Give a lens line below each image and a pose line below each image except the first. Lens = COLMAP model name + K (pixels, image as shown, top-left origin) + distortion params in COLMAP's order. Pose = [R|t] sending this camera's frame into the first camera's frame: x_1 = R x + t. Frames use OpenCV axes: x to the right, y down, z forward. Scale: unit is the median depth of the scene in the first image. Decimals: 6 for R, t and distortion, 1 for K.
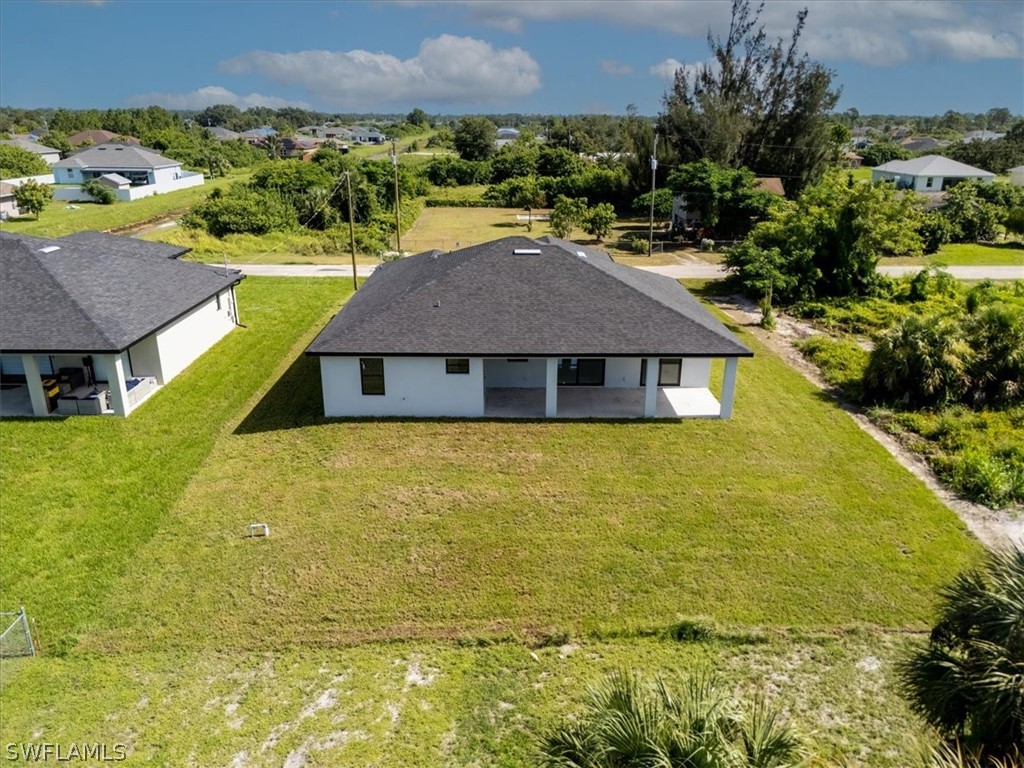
lens RADIAL K [[755.7, 0, 512.6], [0, 755.7, 384.7], [0, 0, 1]] dist [0.073756, -0.078291]
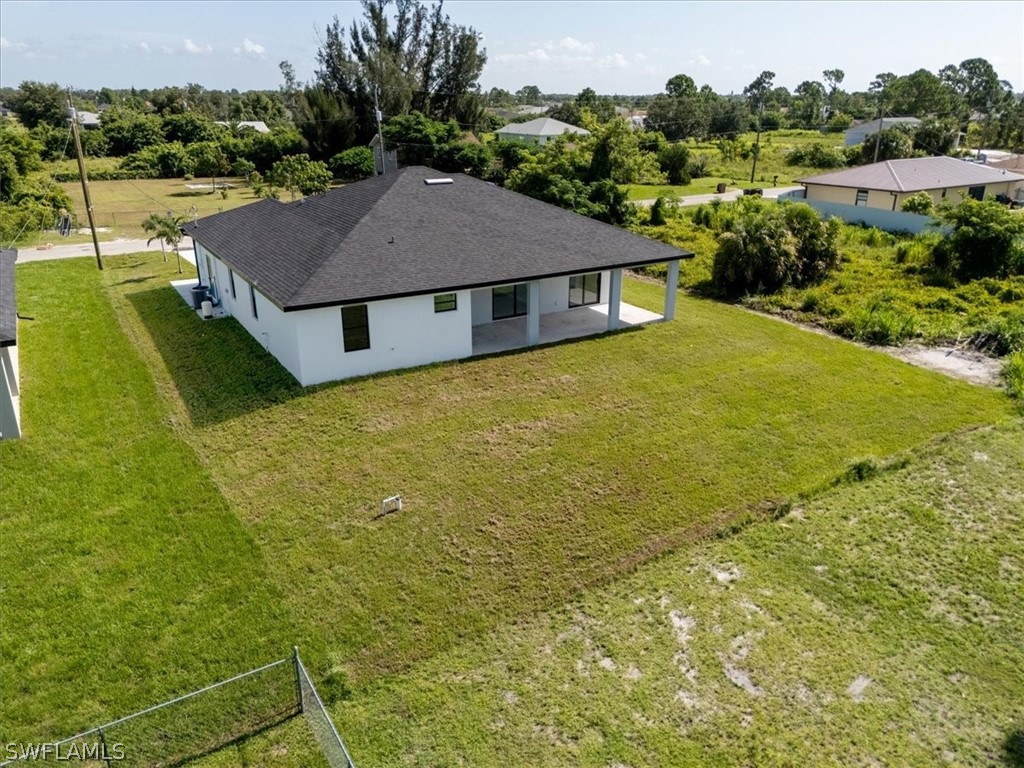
lens RADIAL K [[762.7, 0, 514.3], [0, 762.7, 385.1], [0, 0, 1]] dist [0.067095, -0.078501]
pose [[0.858965, -0.183851, 0.477889, -0.428938], [0.172784, 0.982646, 0.067475, 0.023460], [-0.482001, 0.024613, 0.875825, 0.158453]]
